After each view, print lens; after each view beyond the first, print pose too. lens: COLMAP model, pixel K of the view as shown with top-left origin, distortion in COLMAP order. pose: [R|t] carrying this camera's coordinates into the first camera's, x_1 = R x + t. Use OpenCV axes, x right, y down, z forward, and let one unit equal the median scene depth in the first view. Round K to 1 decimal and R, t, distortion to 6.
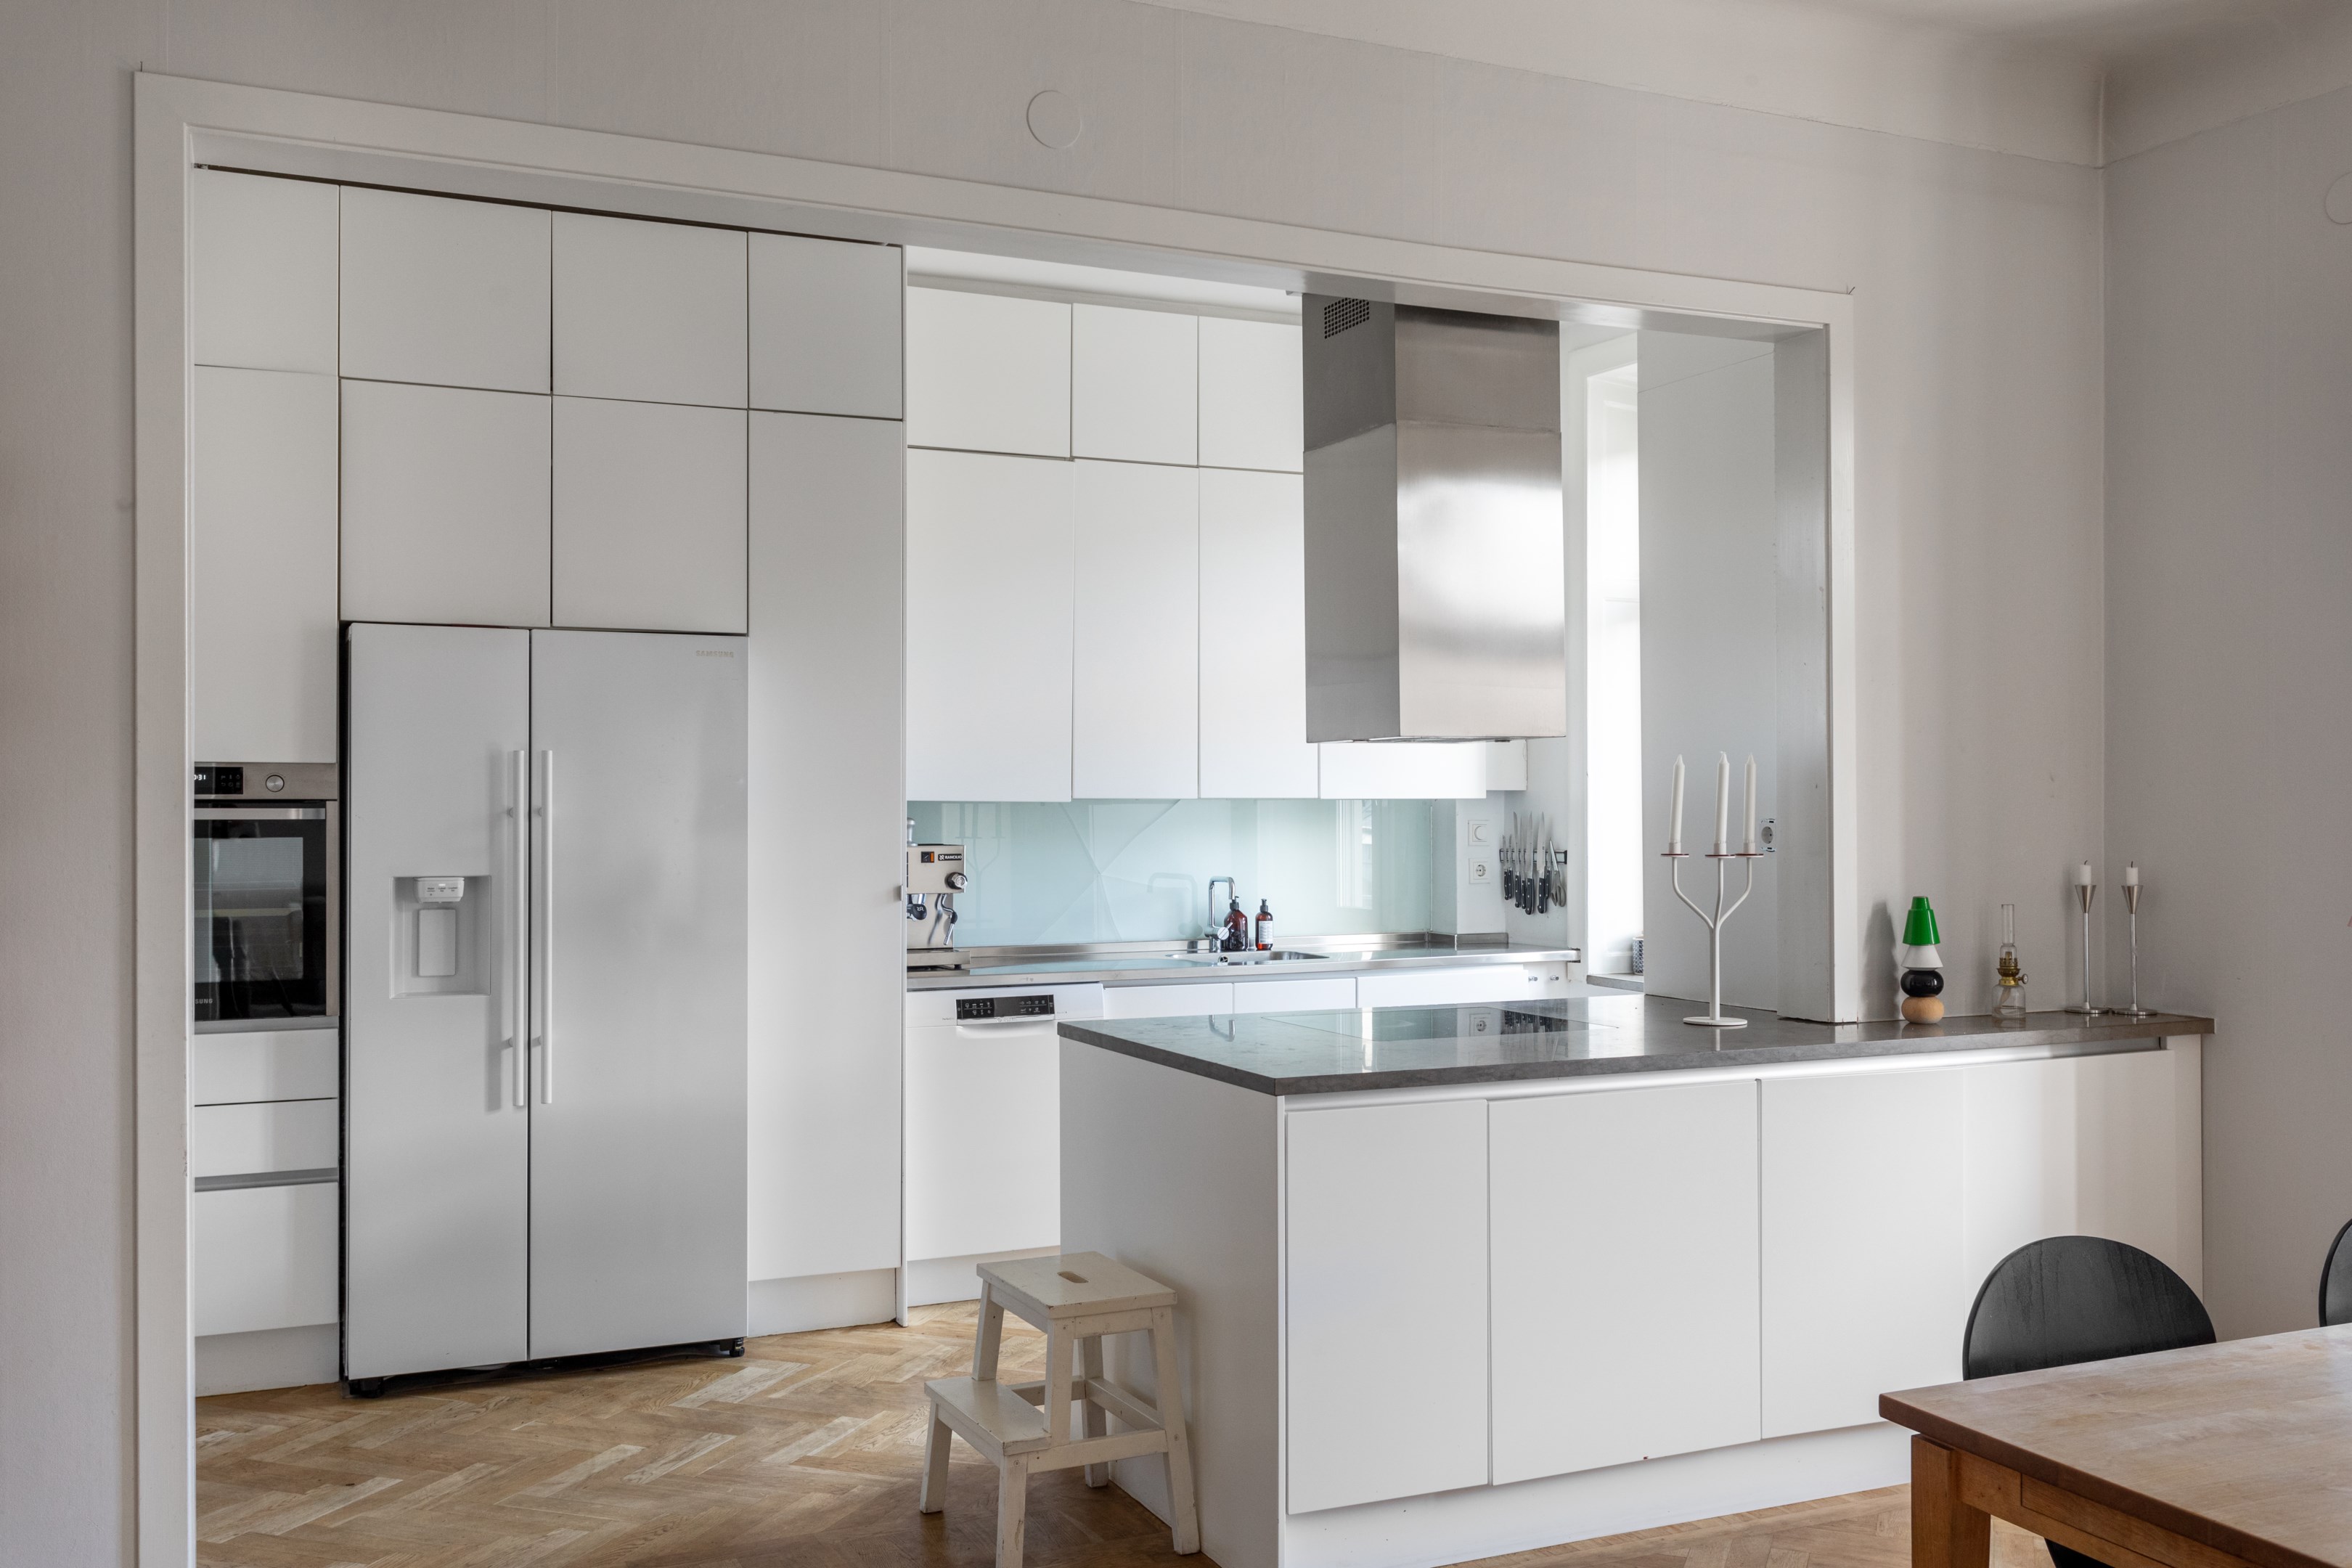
lens RADIAL K [[2078.0, 0, 1167.3], [0, 2078.0, 795.3], [0, 0, 1]] dist [0.007085, -0.011583]
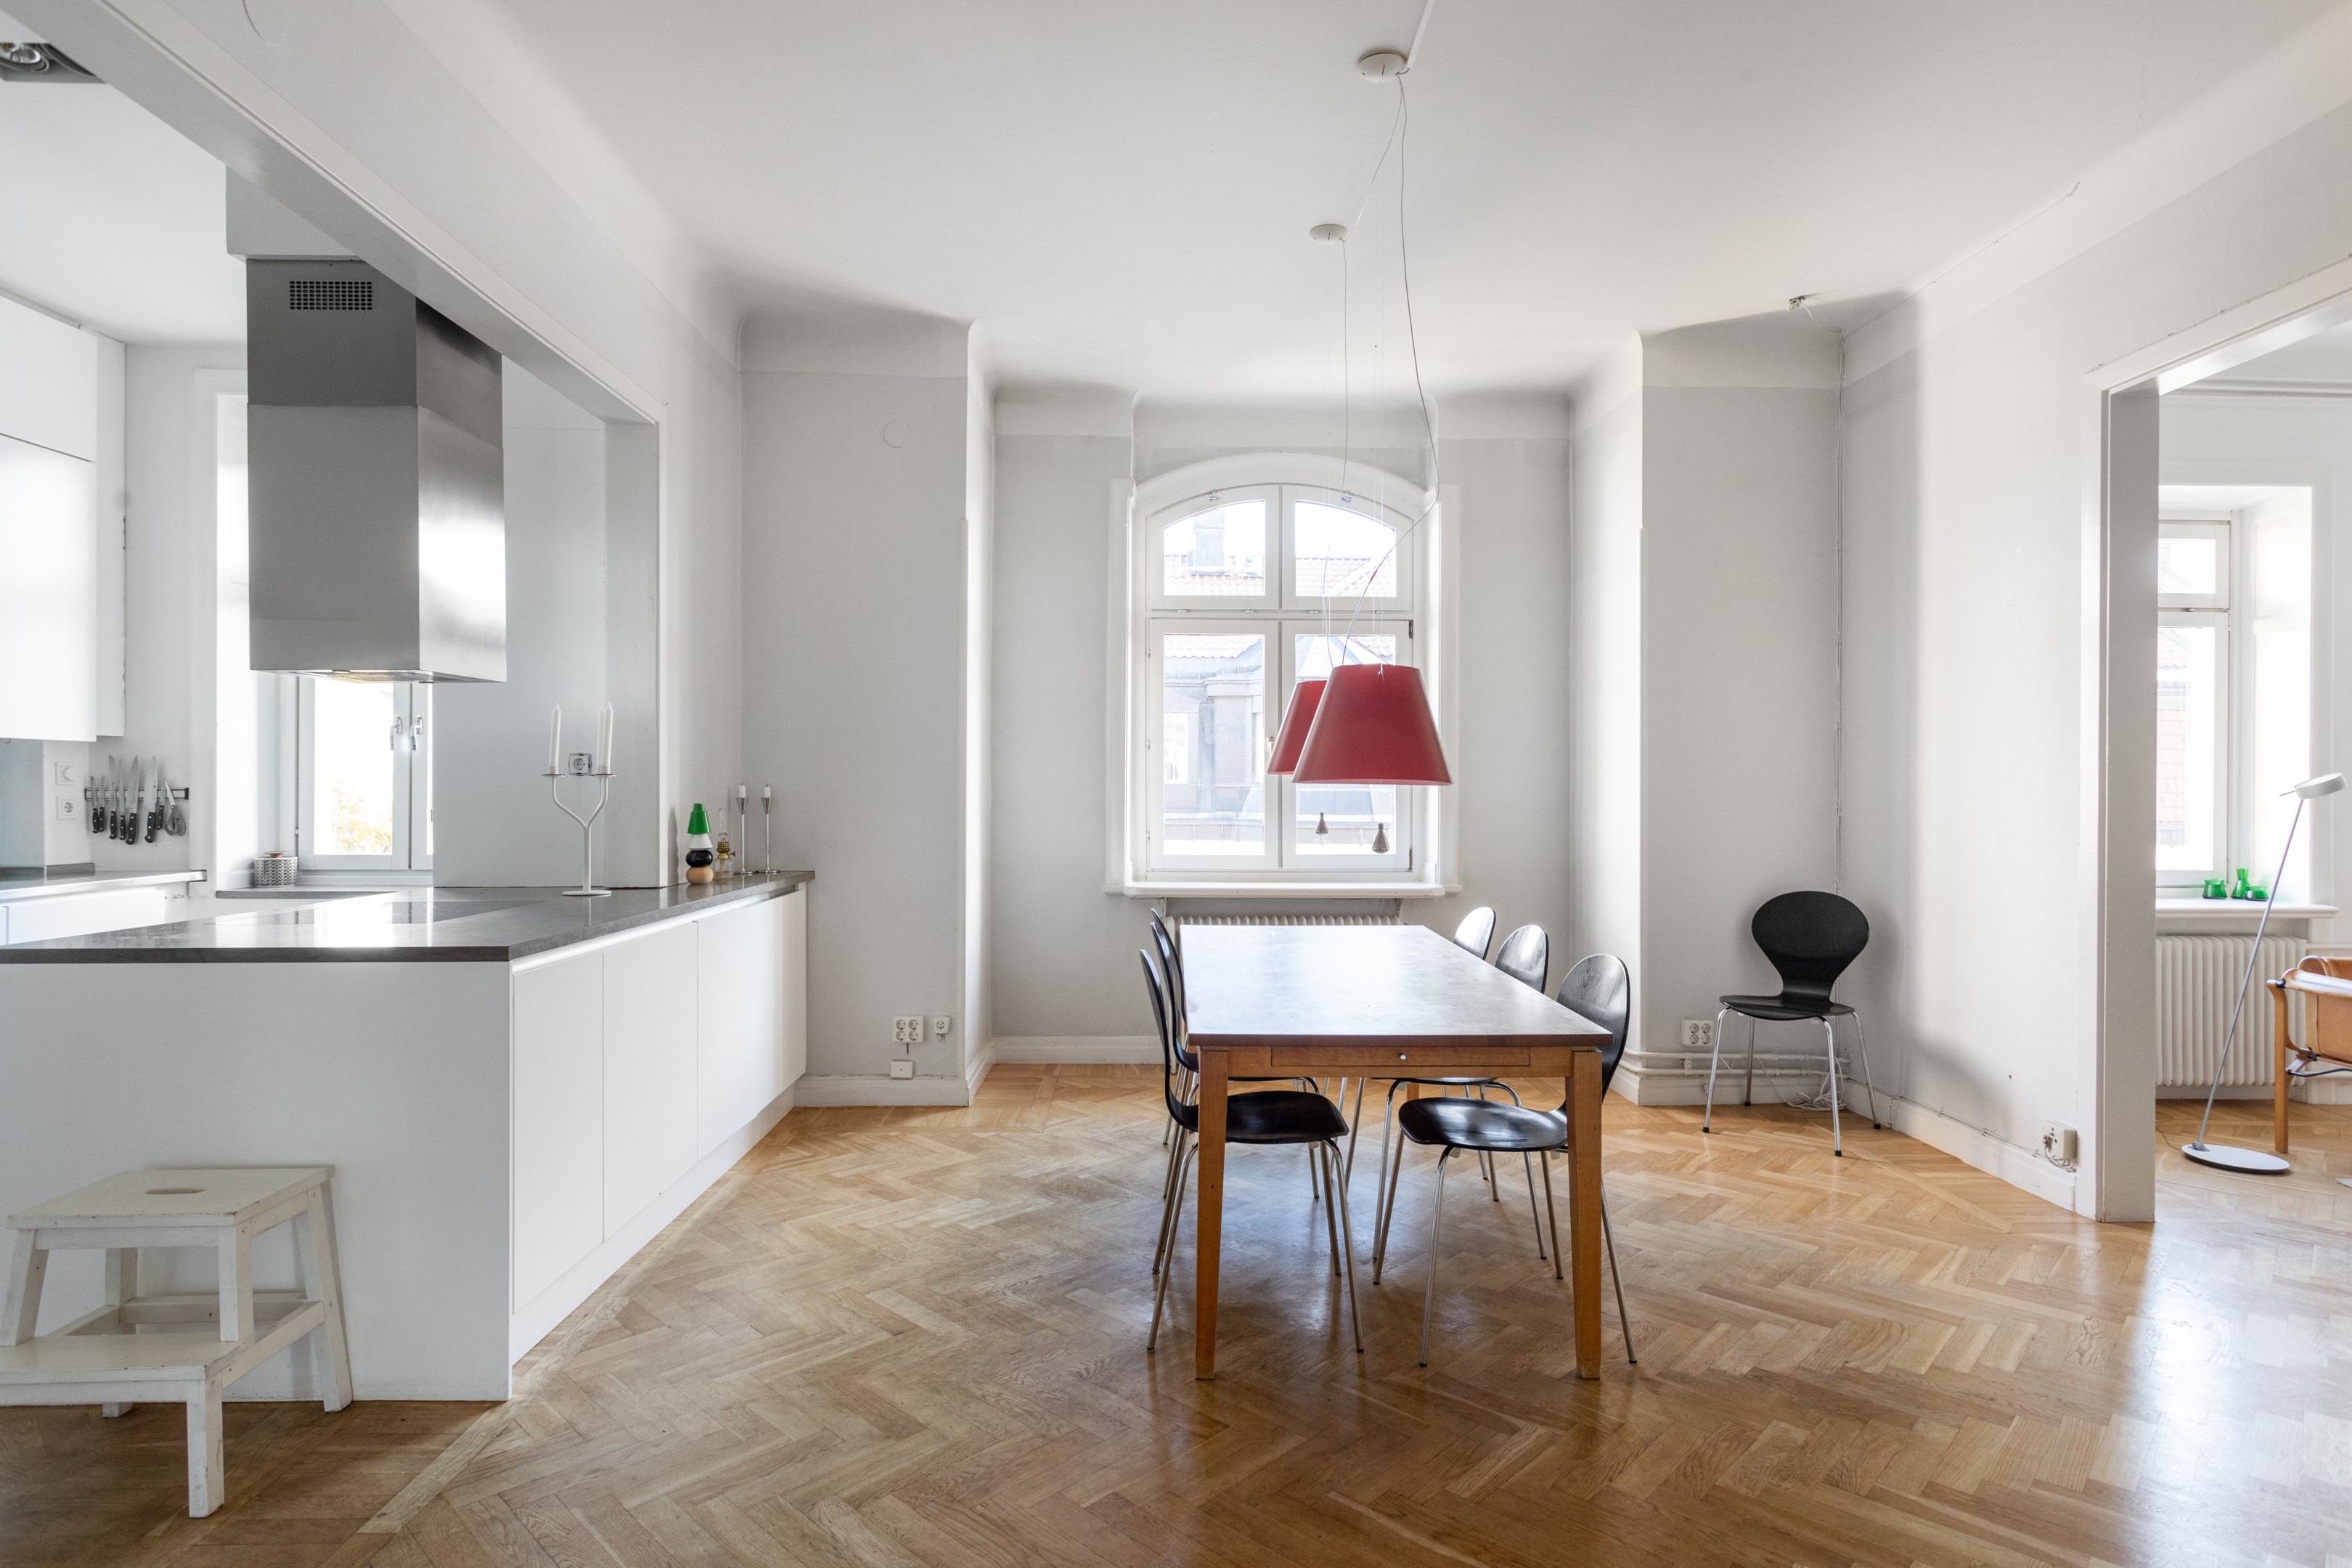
lens RADIAL K [[1234.0, 0, 1178.2], [0, 1234.0, 783.4], [0, 0, 1]] dist [-0.000808, 0.002015]
pose [[0.382570, 0.007697, 0.923895, -0.324649], [-0.005862, 0.999965, -0.005904, 0.033364], [-0.923908, -0.003157, 0.382602, 0.279136]]
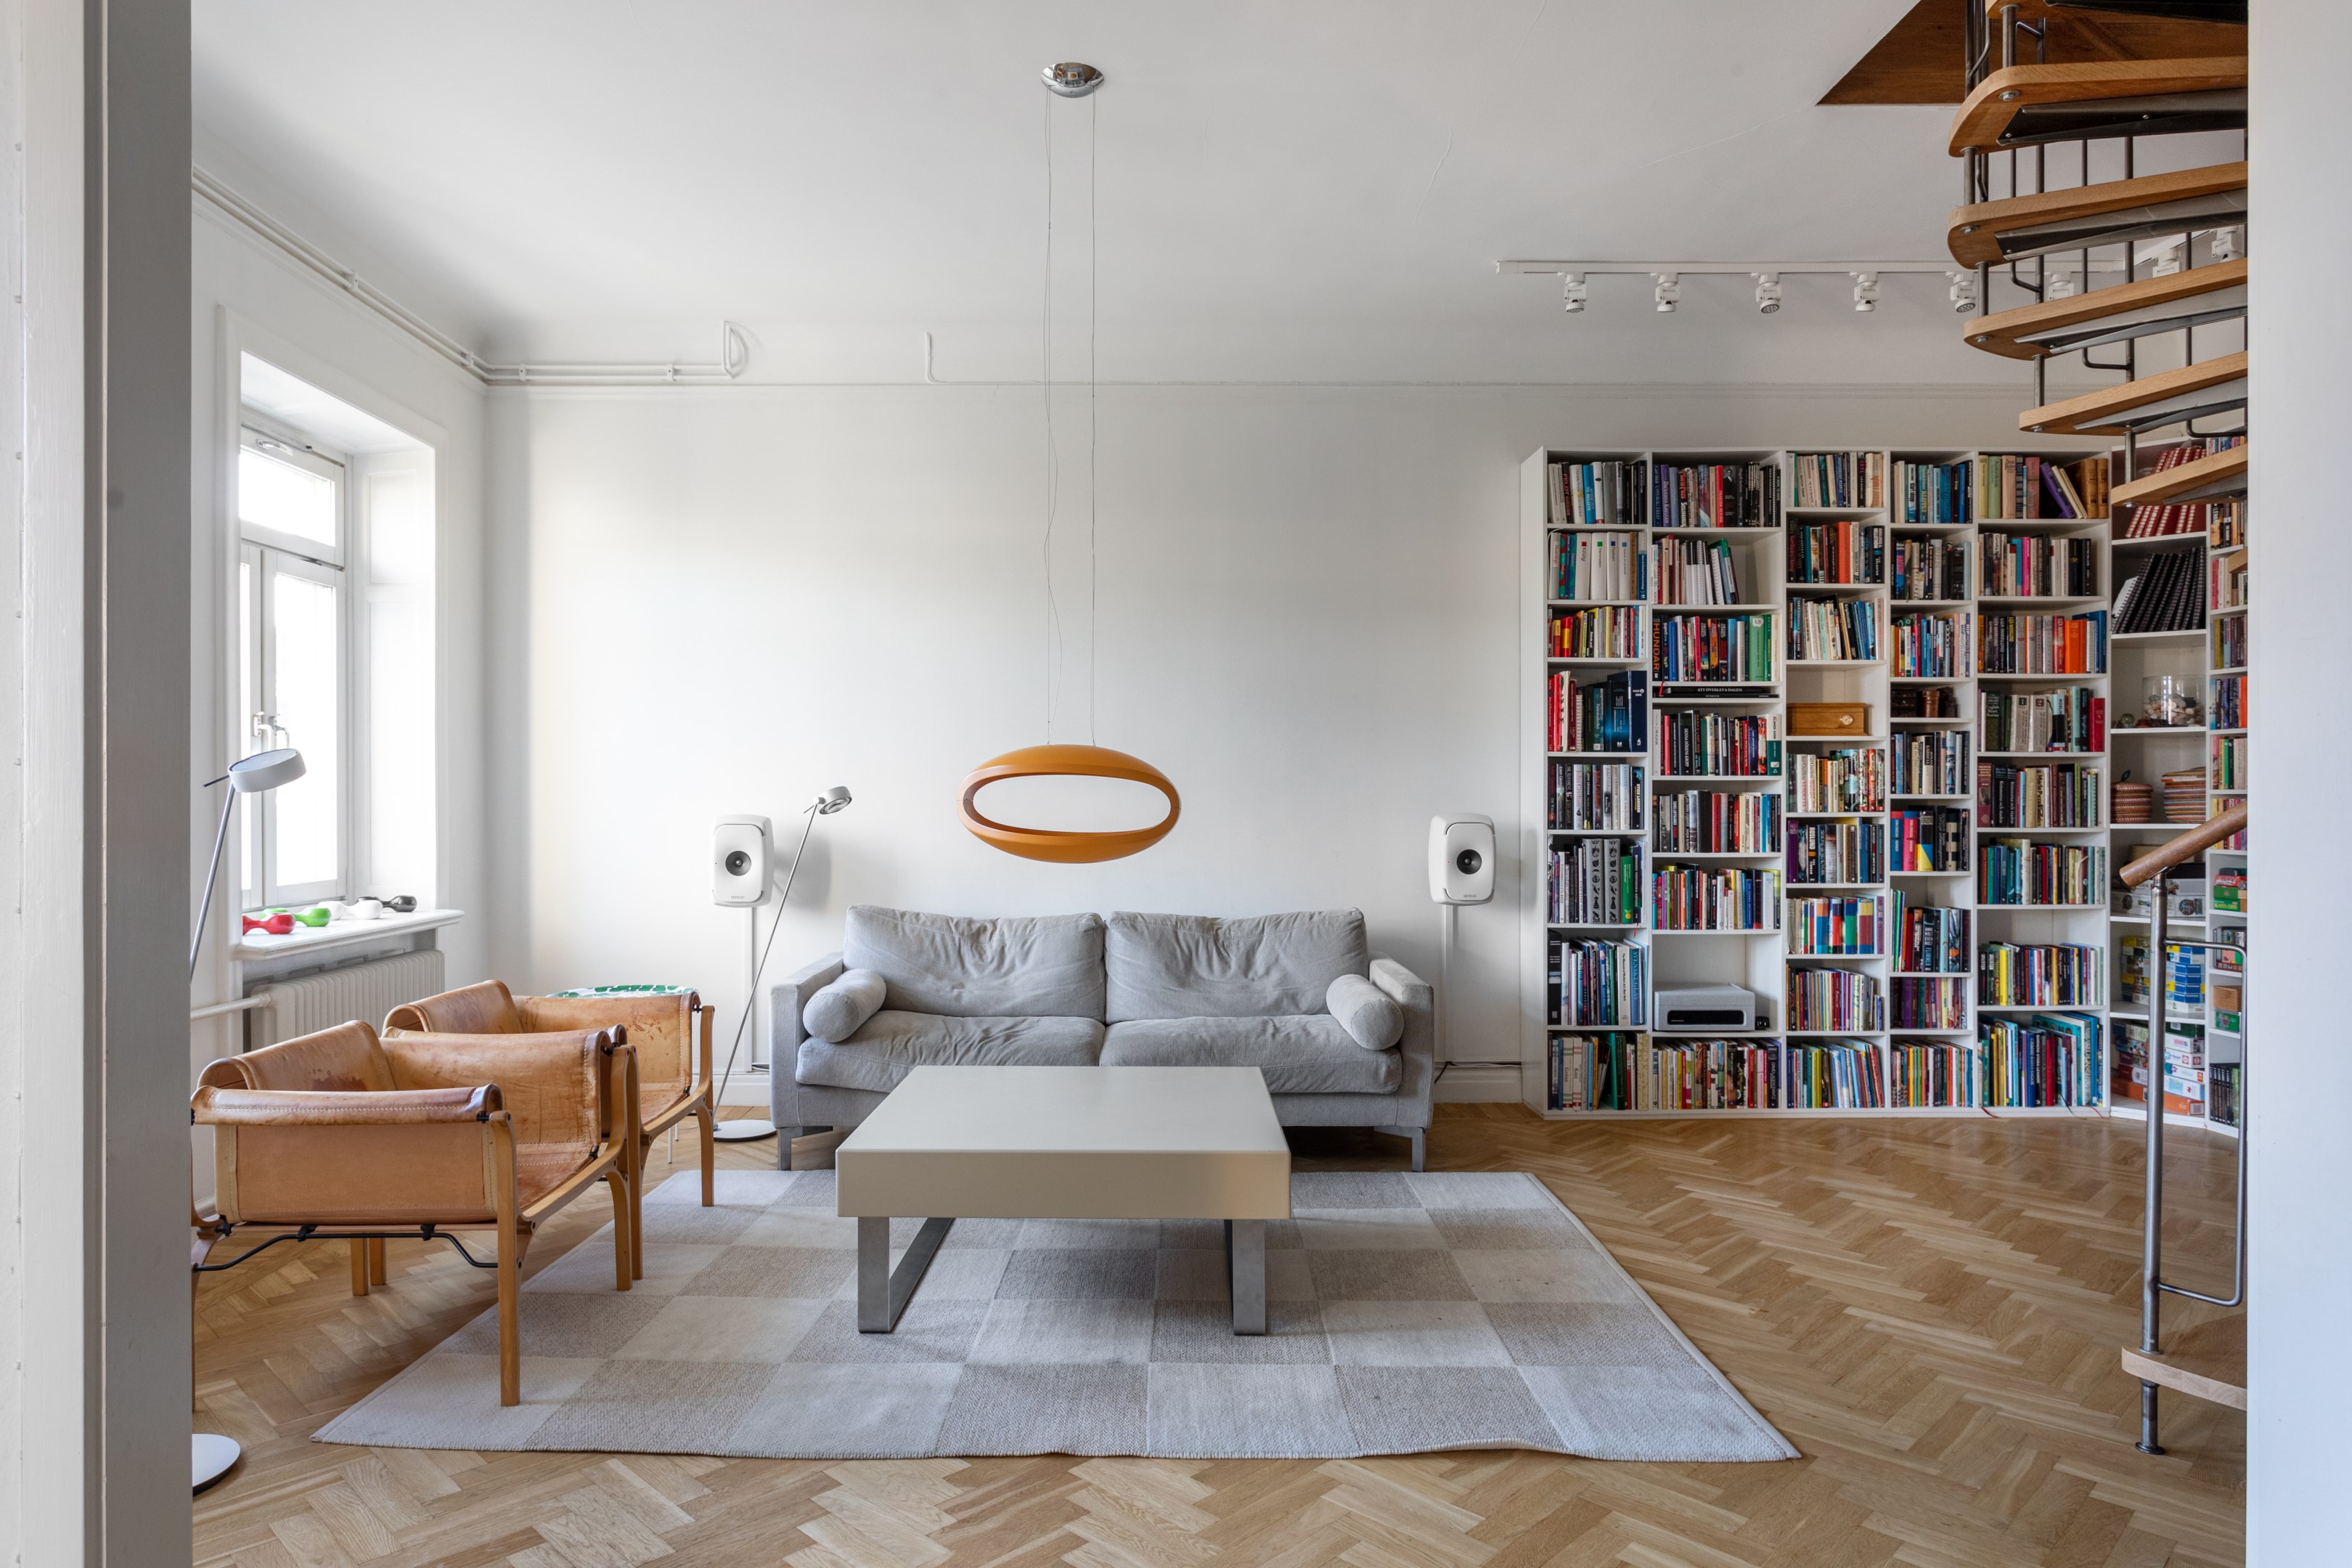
lens RADIAL K [[1413.1, 0, 1132.8], [0, 1413.1, 790.6], [0, 0, 1]] dist [0.000446, 0.000339]
pose [[-0.913965, 0.000637, 0.405793, 0.195570], [0.000194, 0.999999, -0.001132, 0.034641], [-0.405793, -0.000955, -0.913964, 0.257680]]
